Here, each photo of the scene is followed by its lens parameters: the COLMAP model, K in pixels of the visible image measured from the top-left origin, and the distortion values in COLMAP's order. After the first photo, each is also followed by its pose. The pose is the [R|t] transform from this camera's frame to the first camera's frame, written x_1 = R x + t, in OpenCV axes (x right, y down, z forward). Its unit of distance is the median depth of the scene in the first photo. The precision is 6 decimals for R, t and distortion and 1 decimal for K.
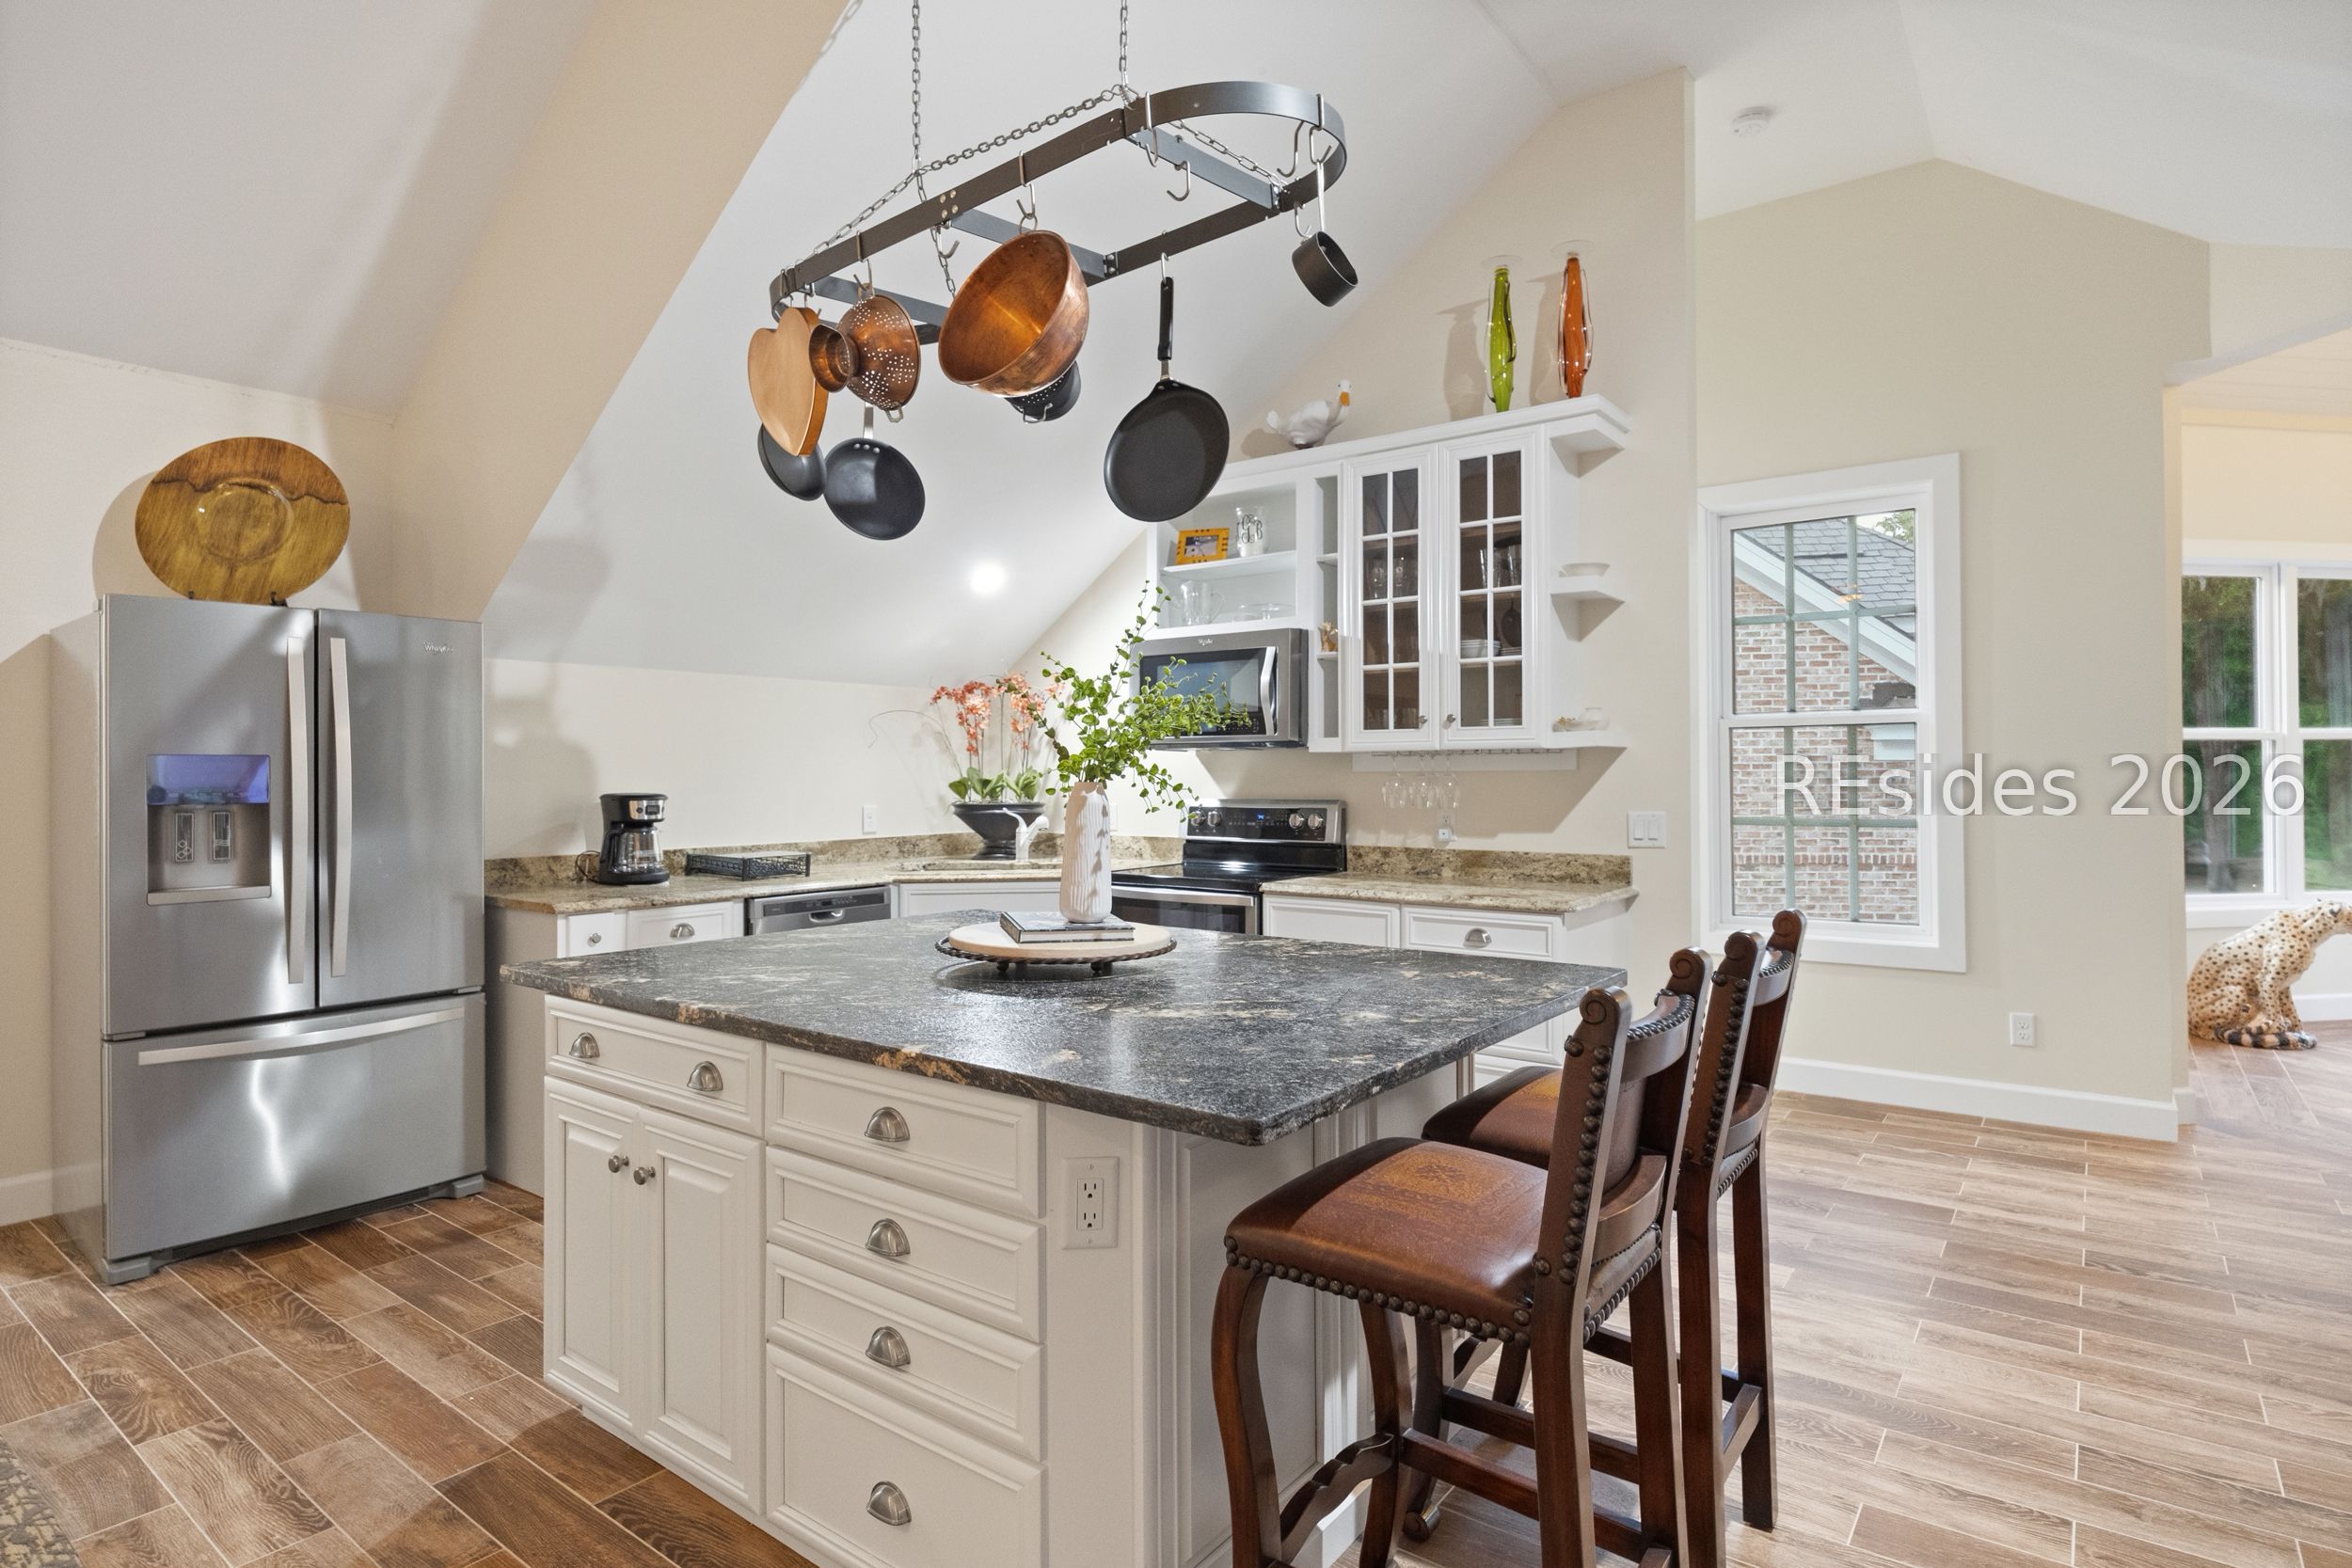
lens RADIAL K [[1227.5, 0, 1176.0], [0, 1227.5, 784.0], [0, 0, 1]] dist [-0.005200, -0.001053]
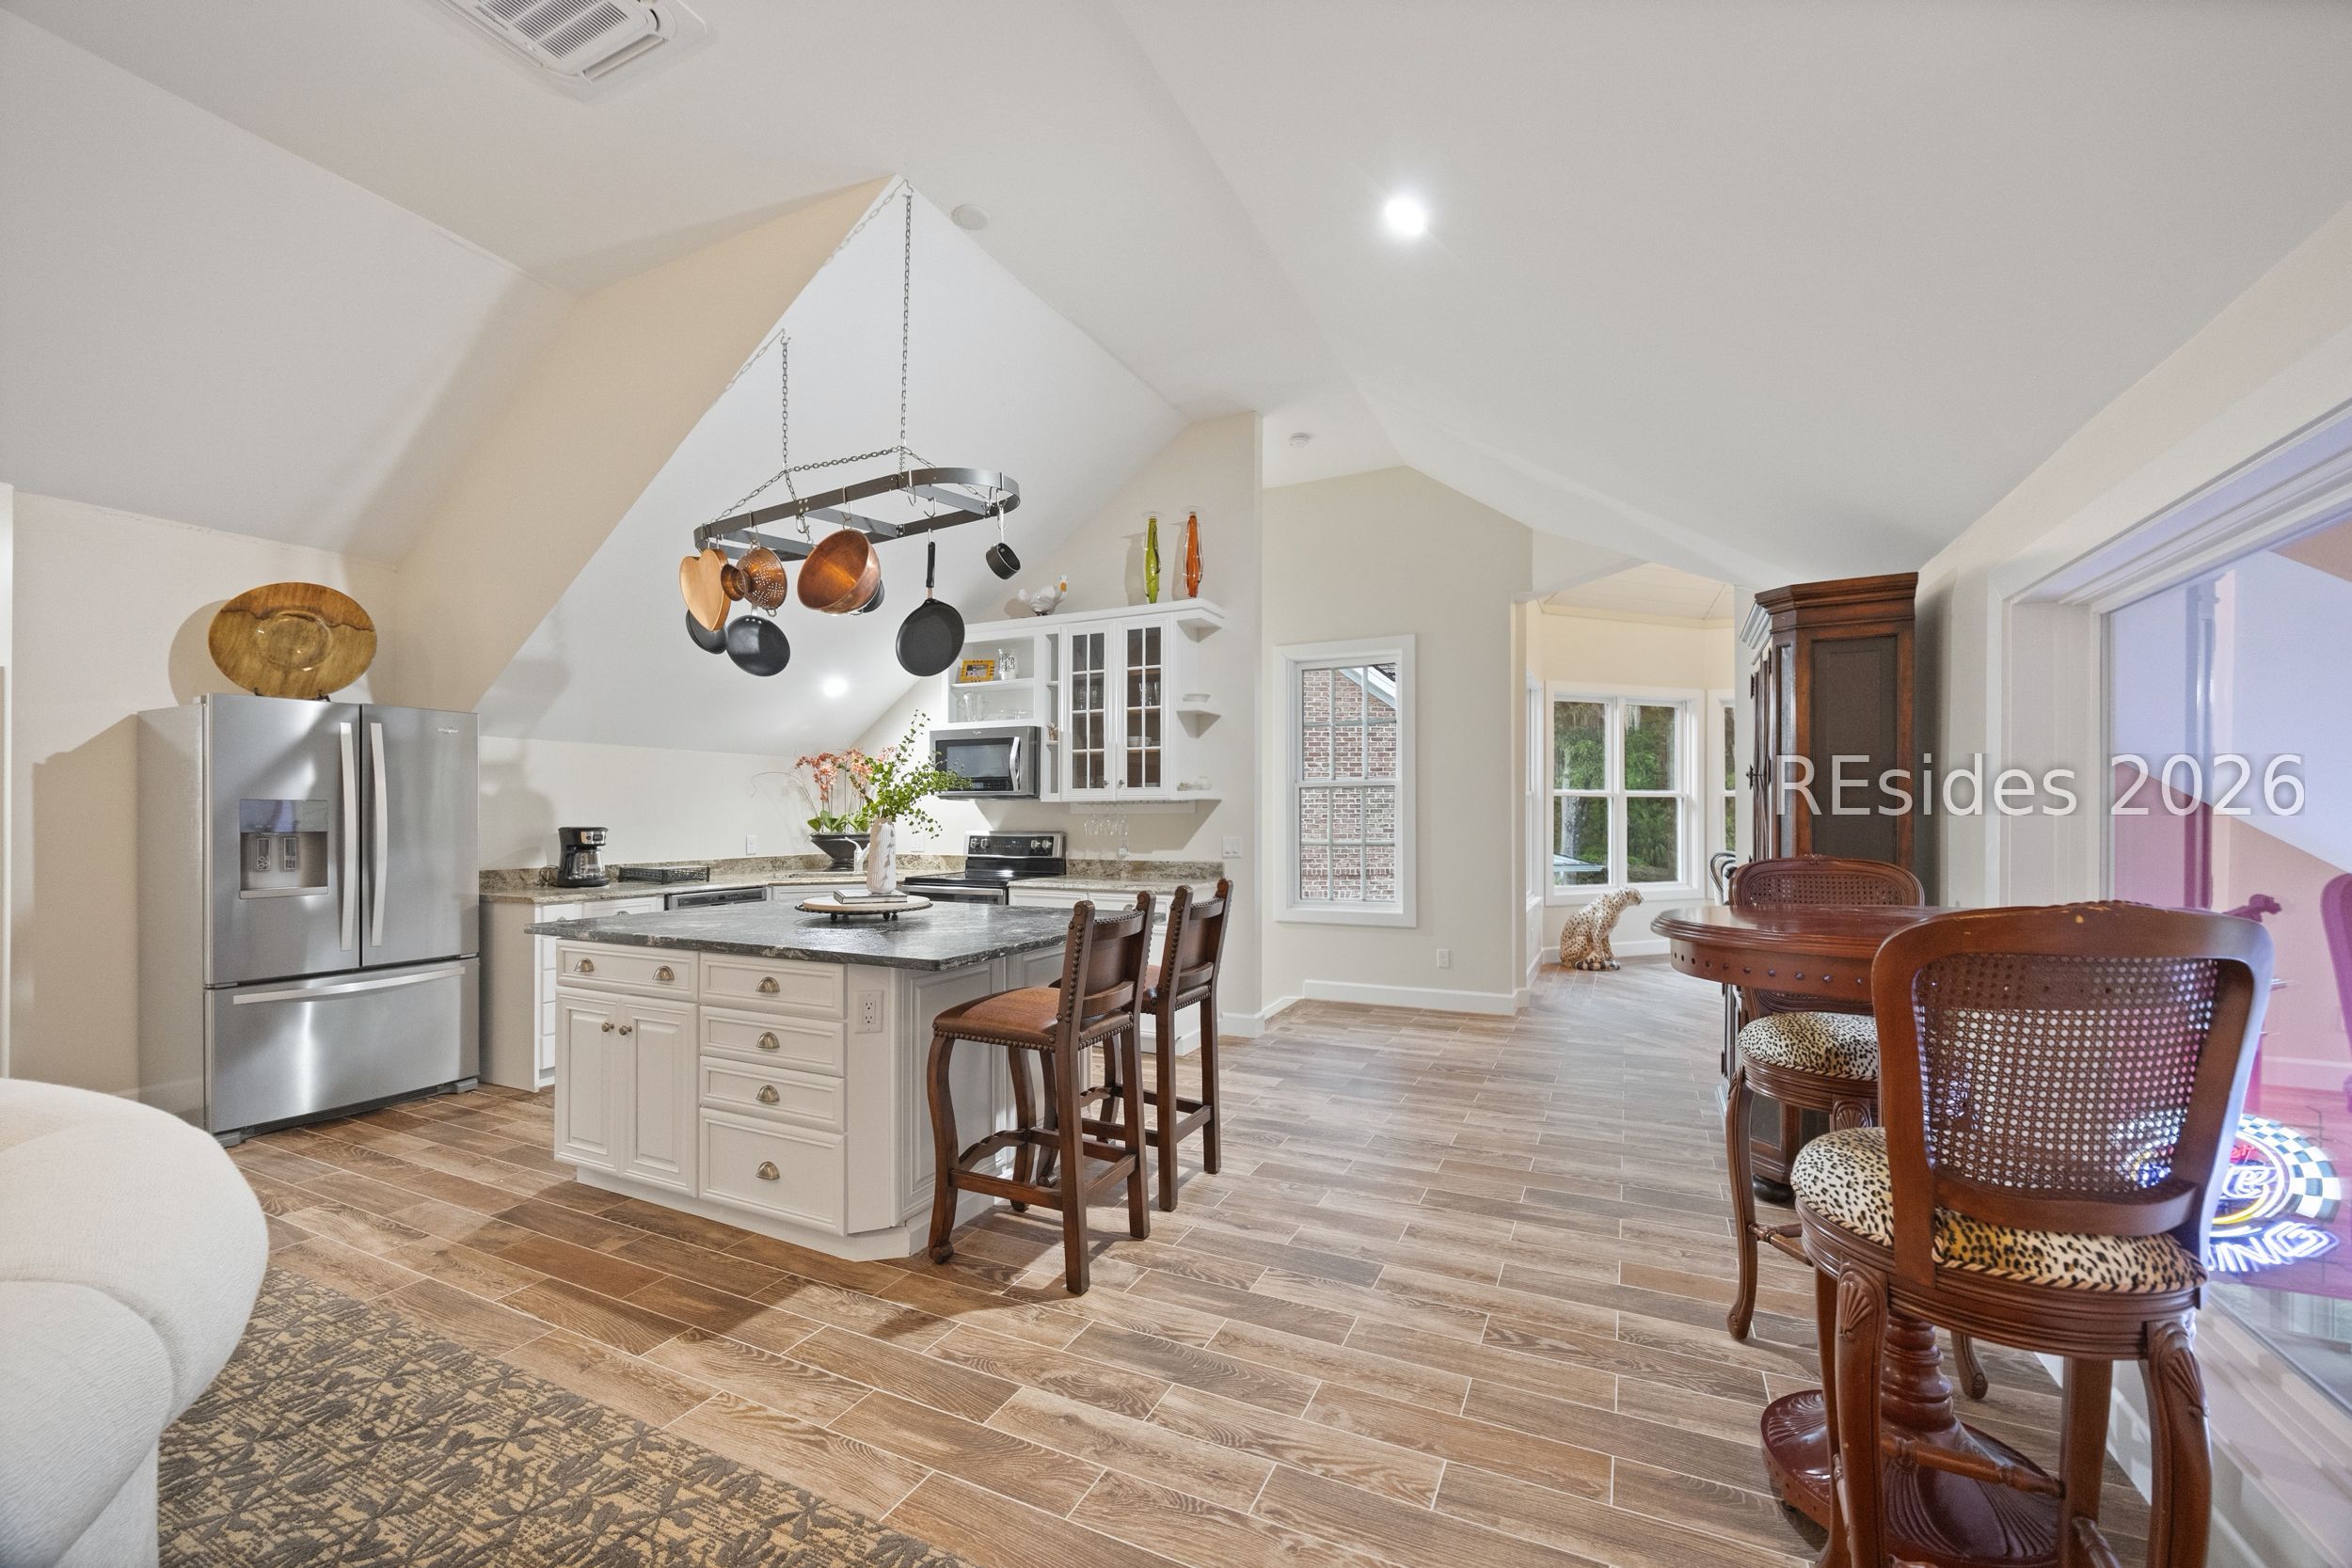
lens RADIAL K [[918.5, 0, 1188.1], [0, 918.5, 818.0], [0, 0, 1]] dist [0.000530, 0.000172]
pose [[0.979100, 0.001909, 0.203369, 0.058850], [-0.000513, 0.999976, -0.006917, 0.004791], [-0.203377, 0.006668, 0.979078, -0.273337]]
